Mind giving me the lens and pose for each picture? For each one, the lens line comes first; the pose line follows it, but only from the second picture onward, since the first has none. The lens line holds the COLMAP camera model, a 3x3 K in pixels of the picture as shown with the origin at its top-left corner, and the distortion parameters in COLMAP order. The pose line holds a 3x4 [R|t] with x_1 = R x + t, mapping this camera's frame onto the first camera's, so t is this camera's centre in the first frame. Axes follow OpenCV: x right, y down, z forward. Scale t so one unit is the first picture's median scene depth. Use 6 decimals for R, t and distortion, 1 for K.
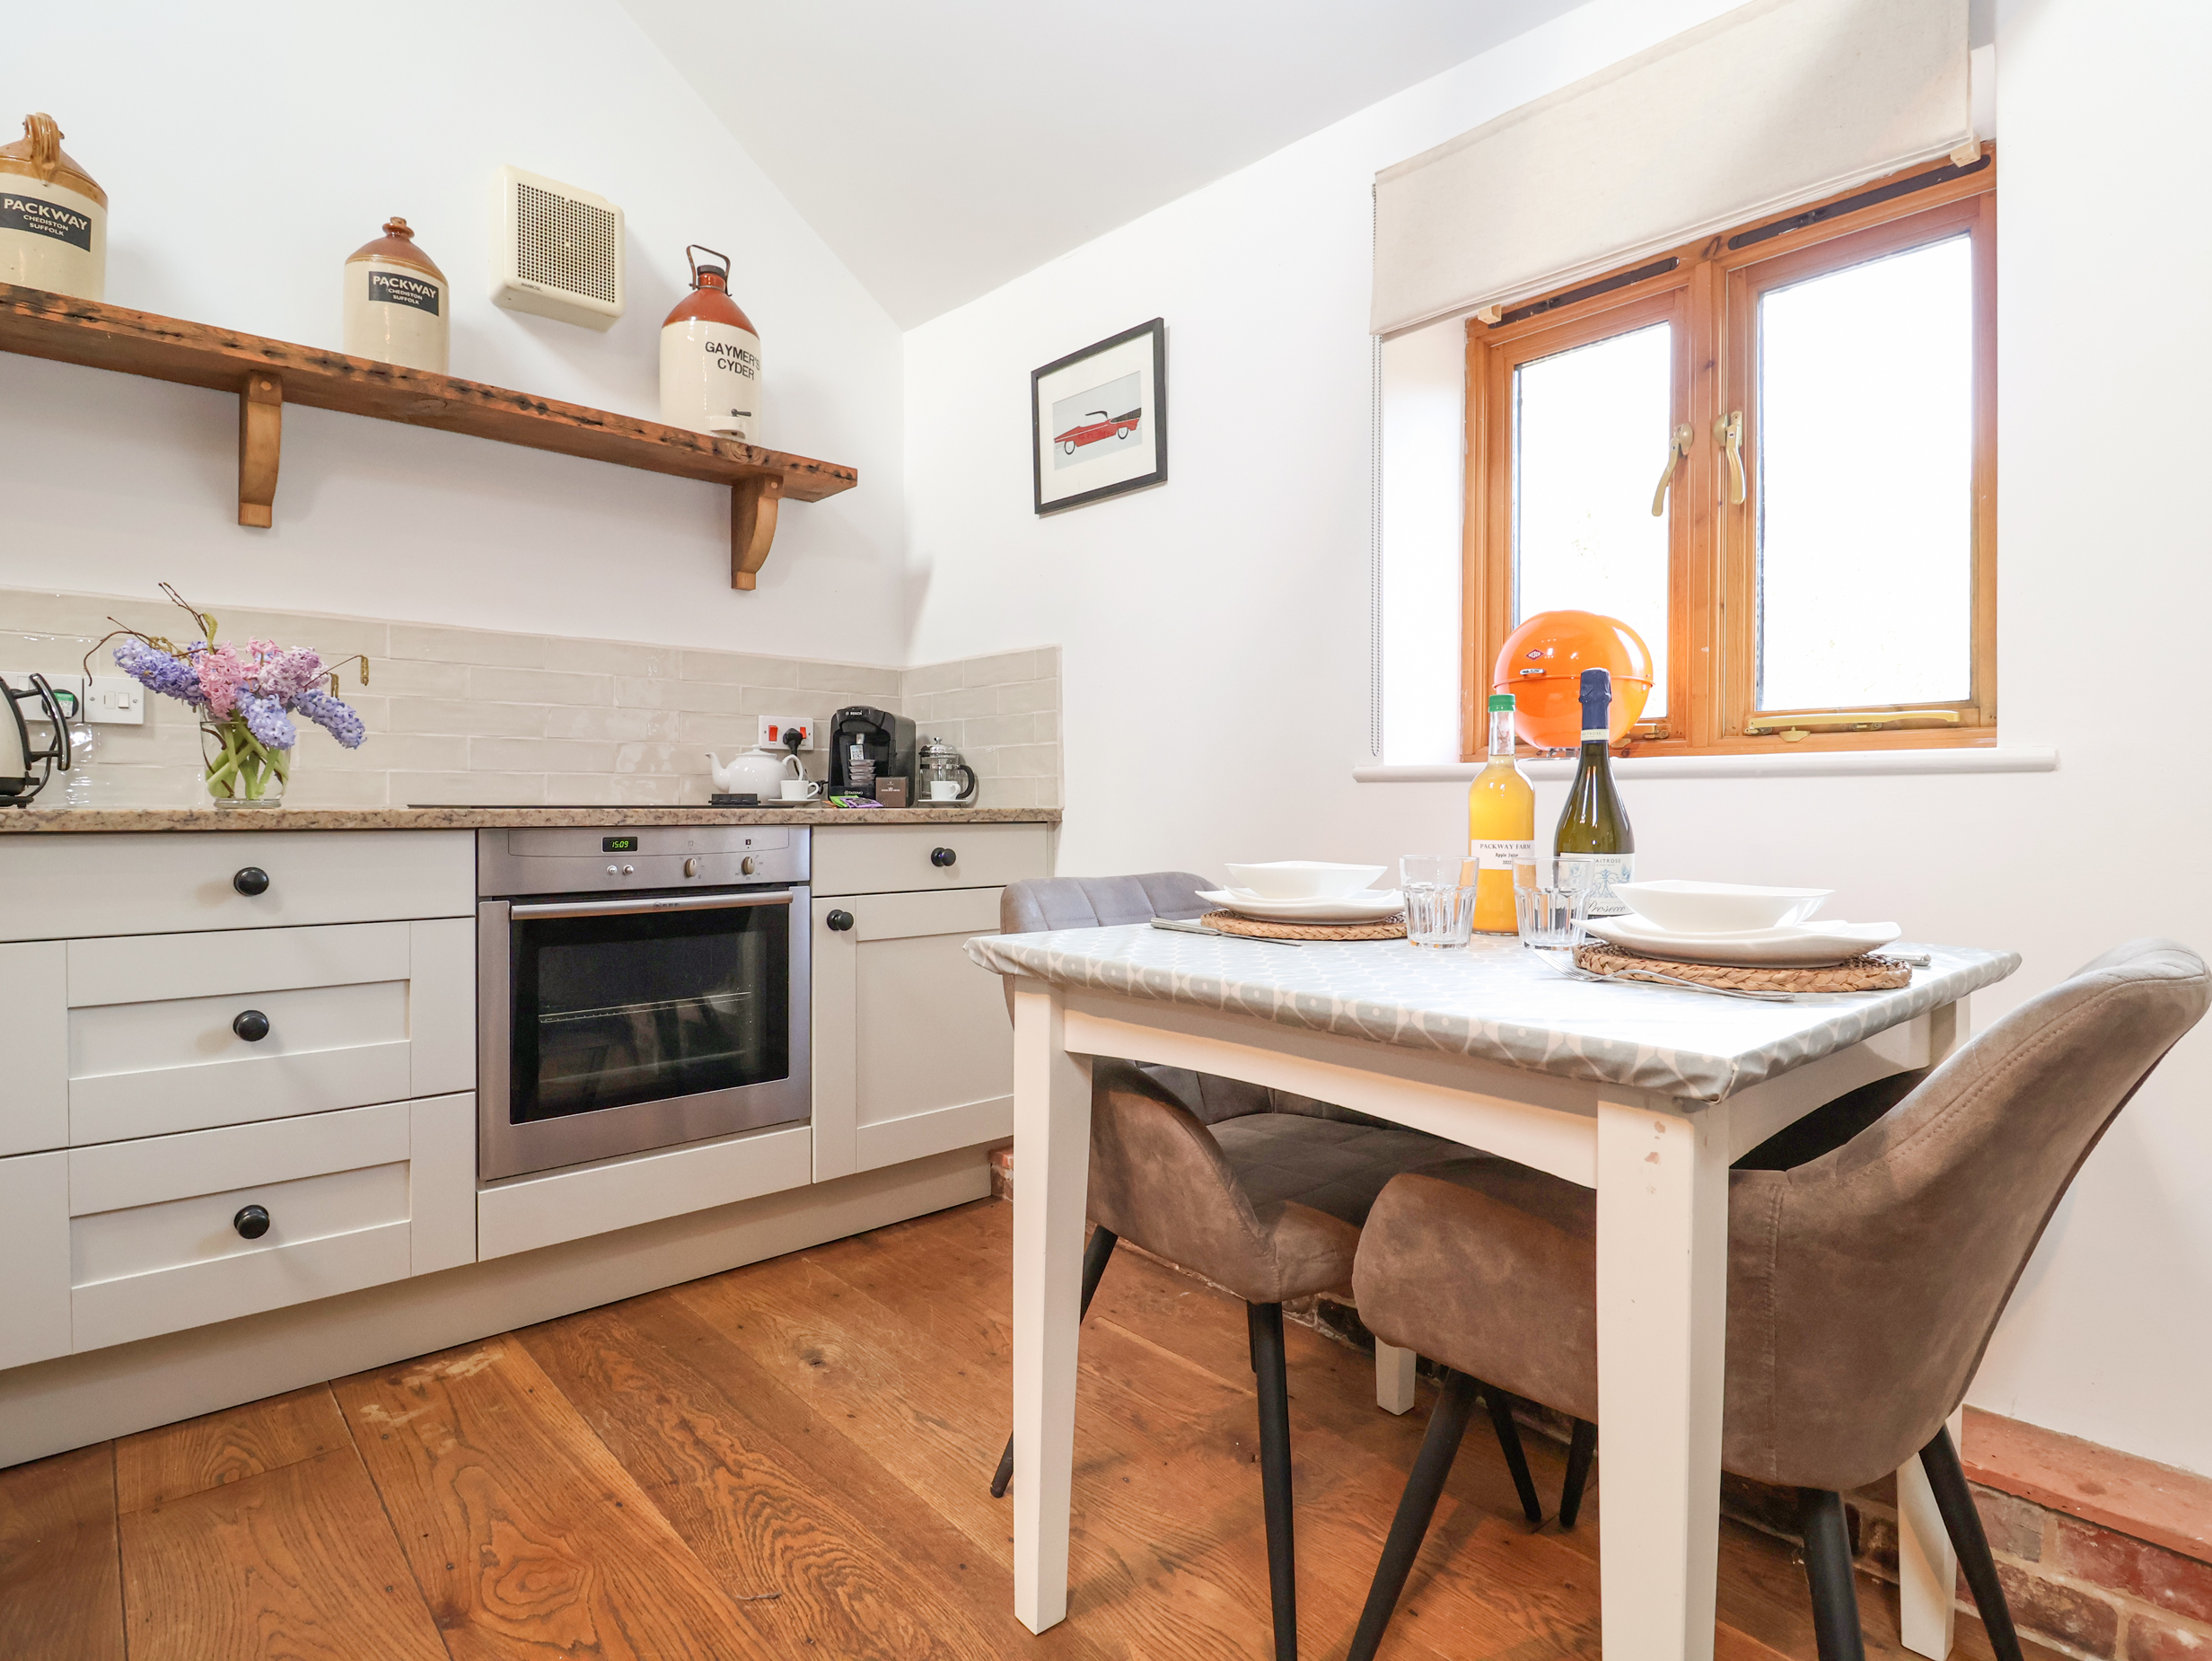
lens RADIAL K [[1153.6, 0, 1127.8], [0, 1153.6, 809.2], [0, 0, 1]] dist [0.004275, -0.013925]
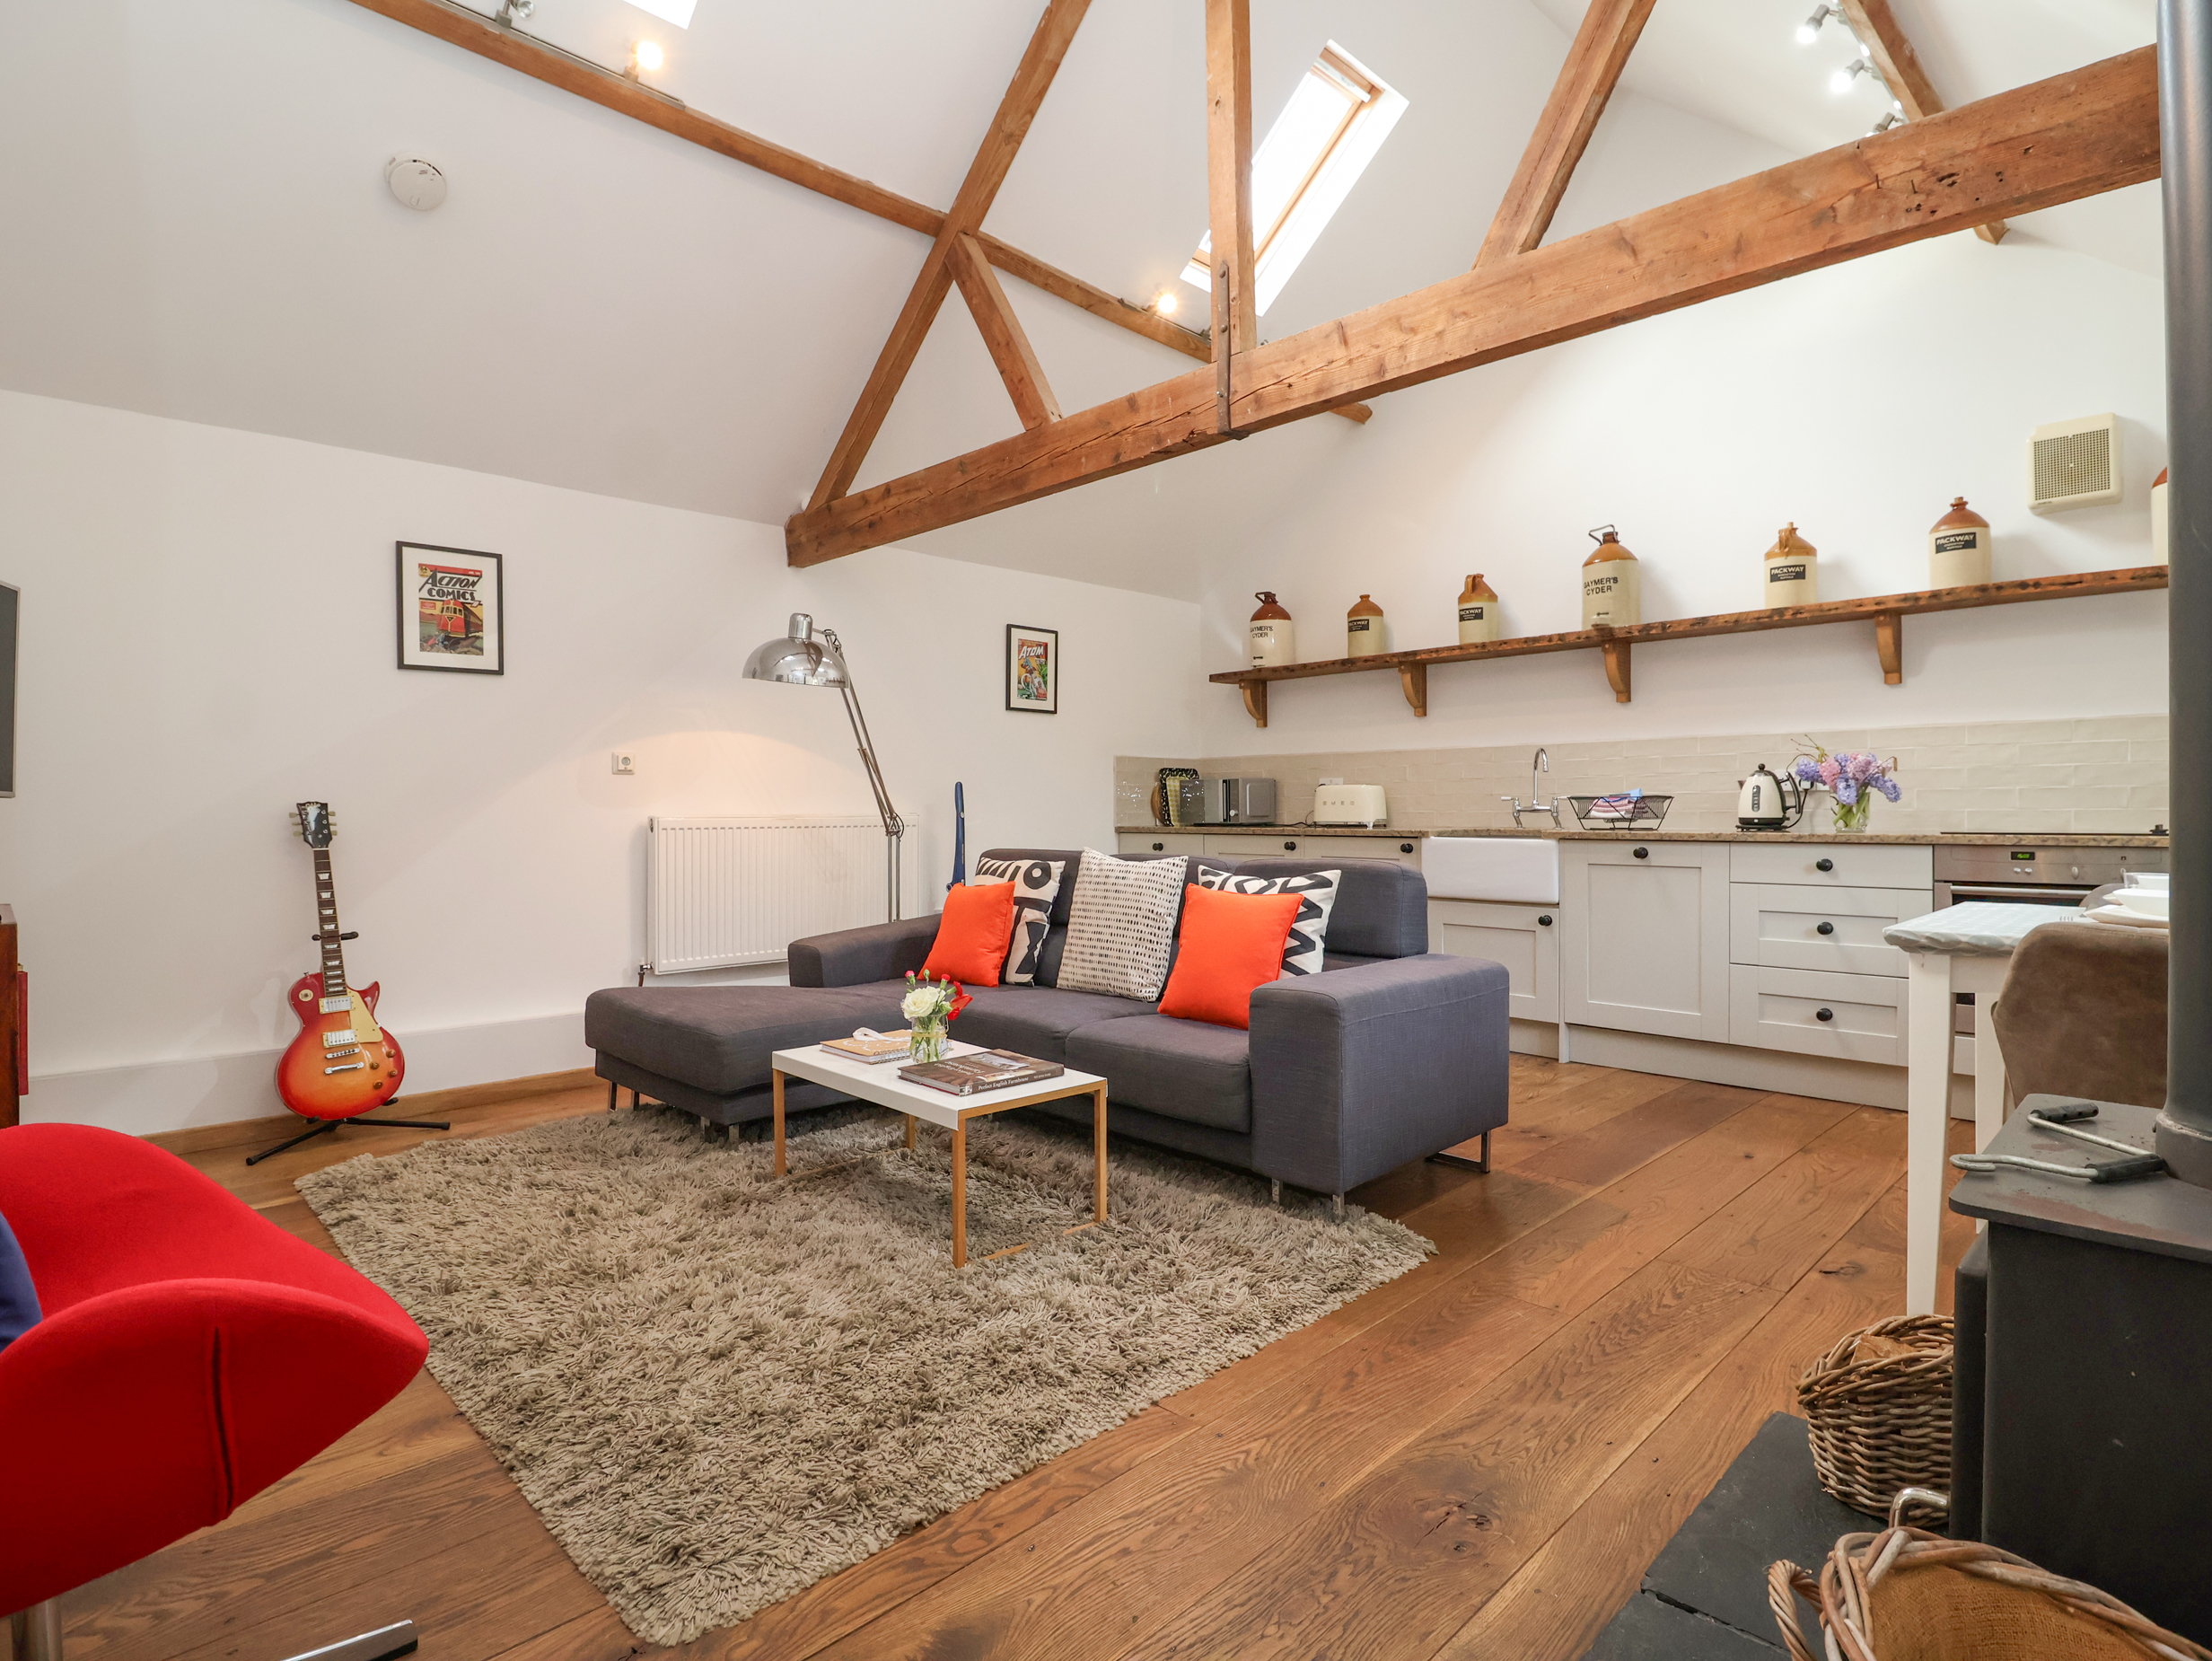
lens RADIAL K [[1153.6, 0, 1124.2], [0, 1153.6, 814.7], [0, 0, 1]] dist [0.004275, -0.013925]
pose [[0.048604, 0.000751, -0.998818, 1.155545], [-0.000126, 1.000000, 0.000746, -0.030580], [0.998818, 0.000089, 0.048604, -0.394425]]
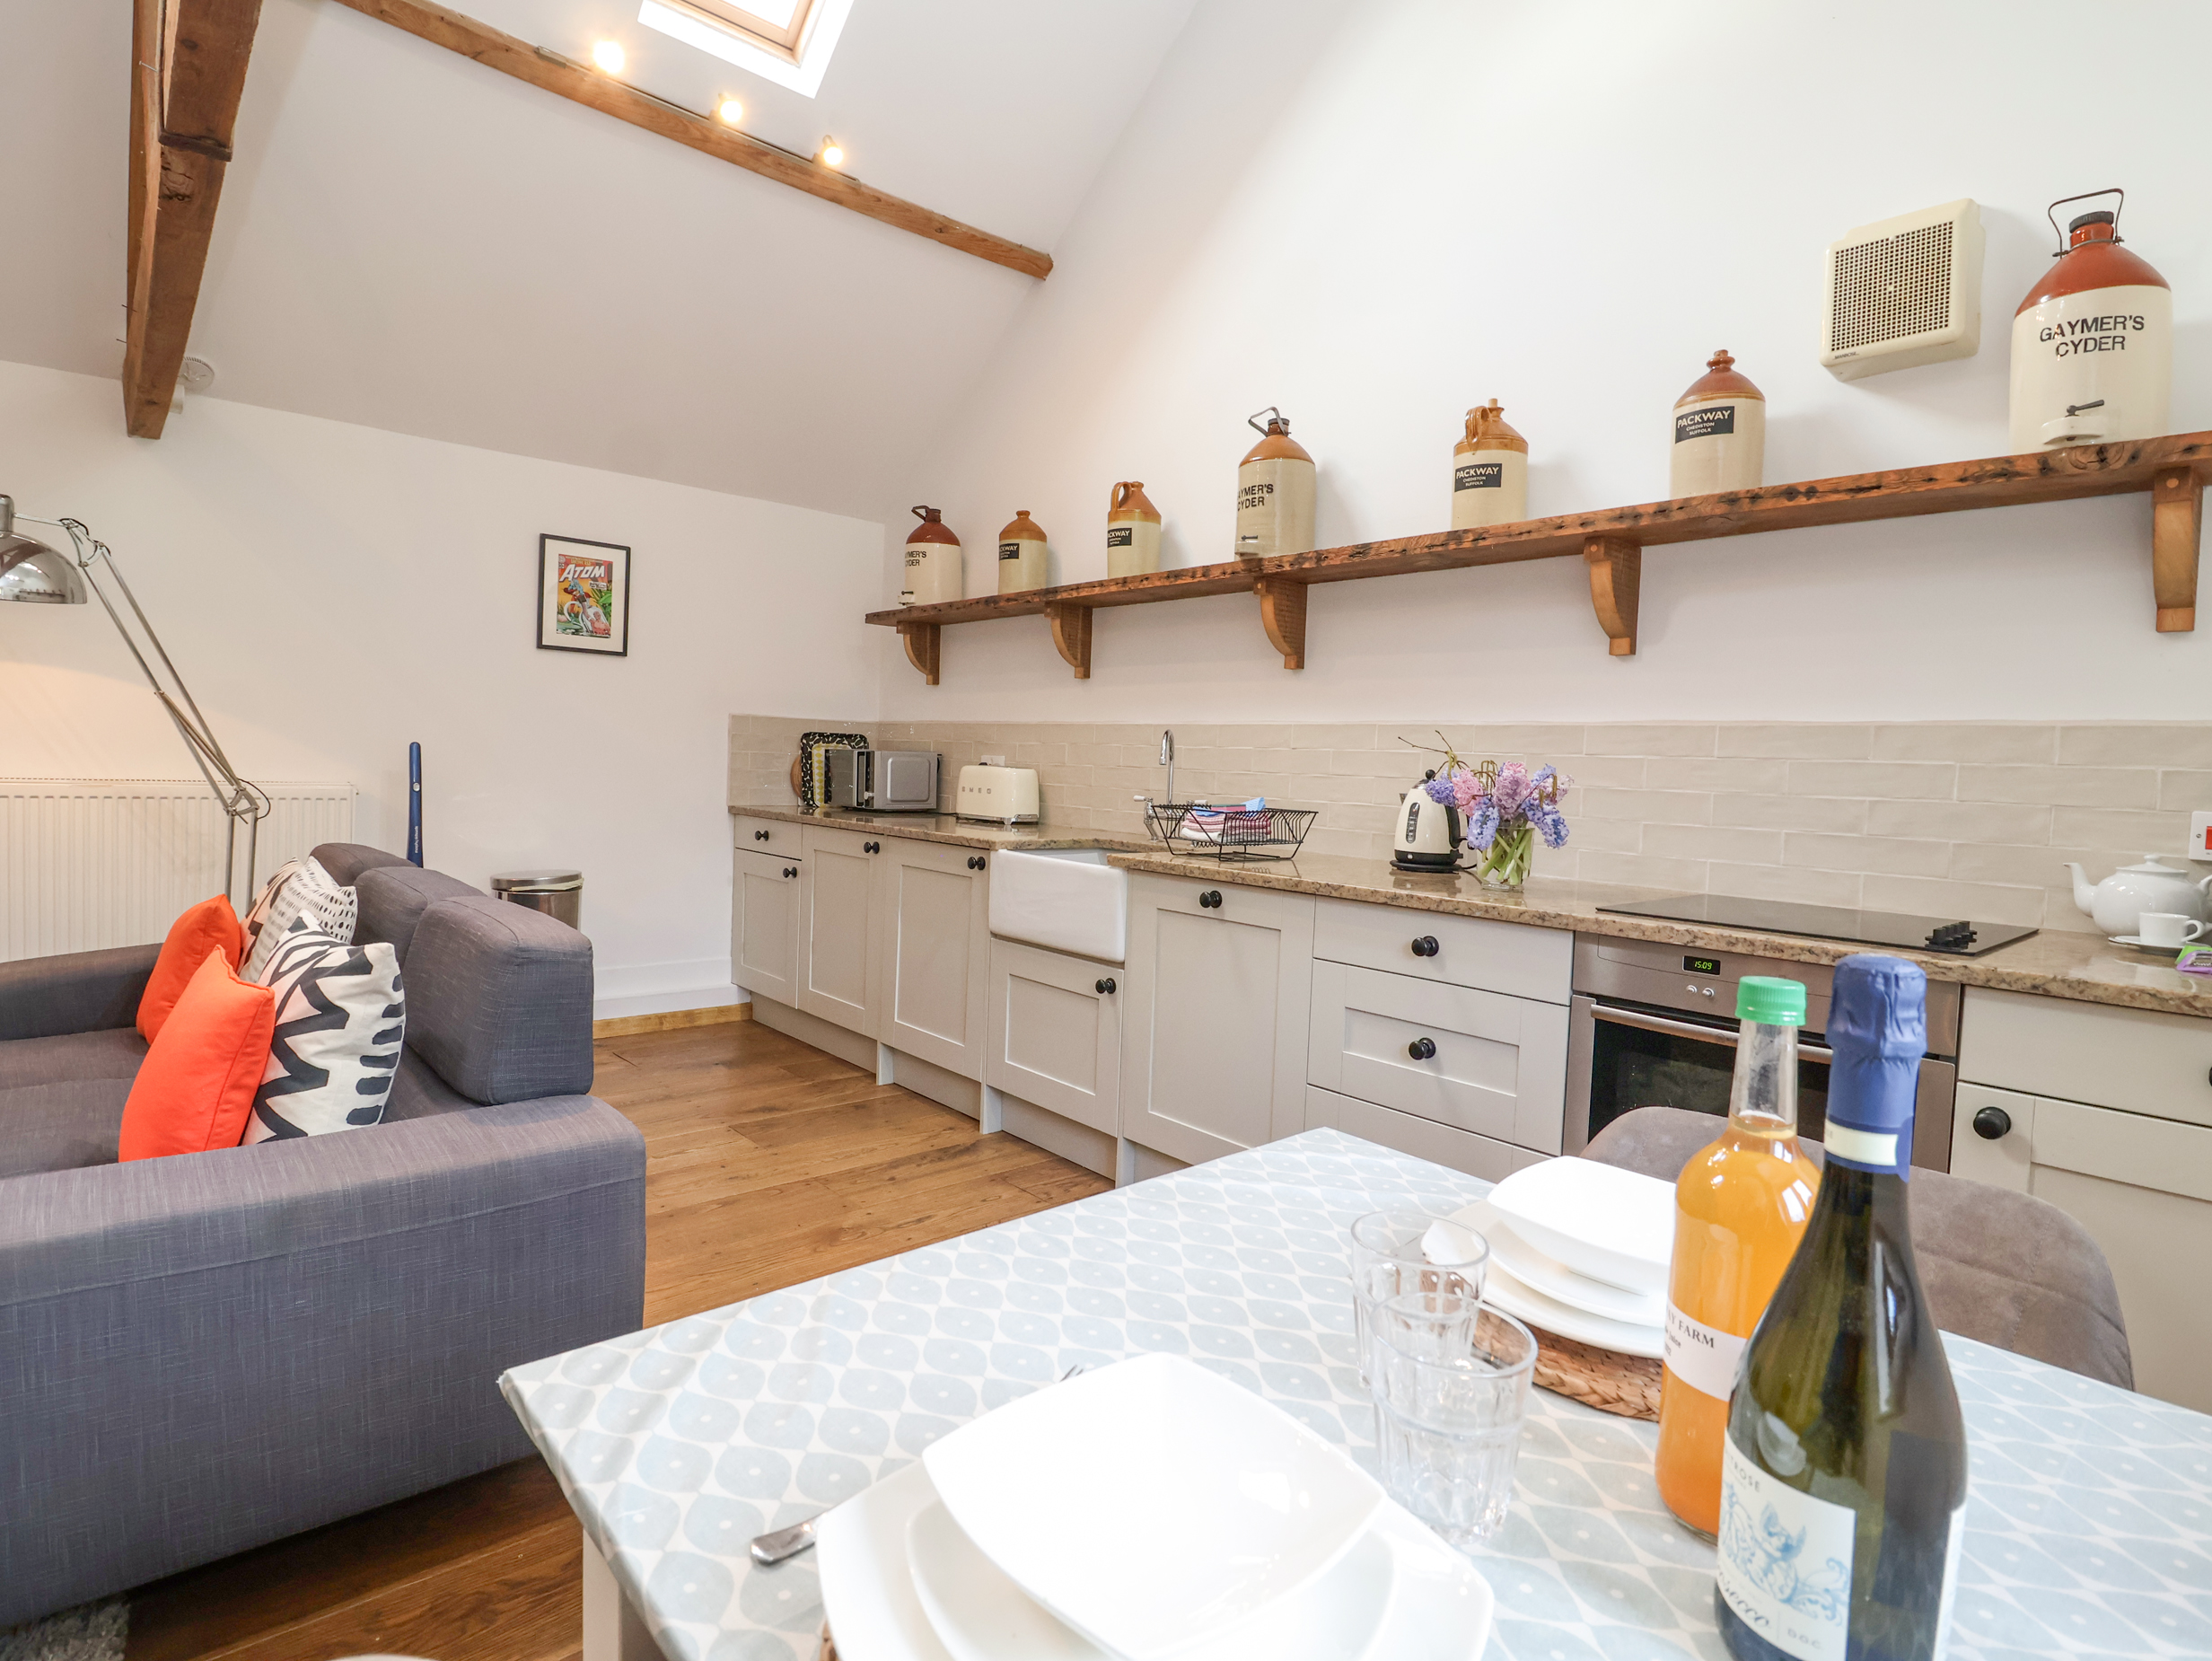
lens RADIAL K [[1153.6, 0, 1117.3], [0, 1153.6, 813.6], [0, 0, 1]] dist [0.004275, -0.013925]
pose [[-0.000544, 0.042161, -0.999111, 0.499467], [-0.043096, 0.998182, 0.042145, -0.111544], [0.999071, 0.043081, 0.001274, 0.492139]]
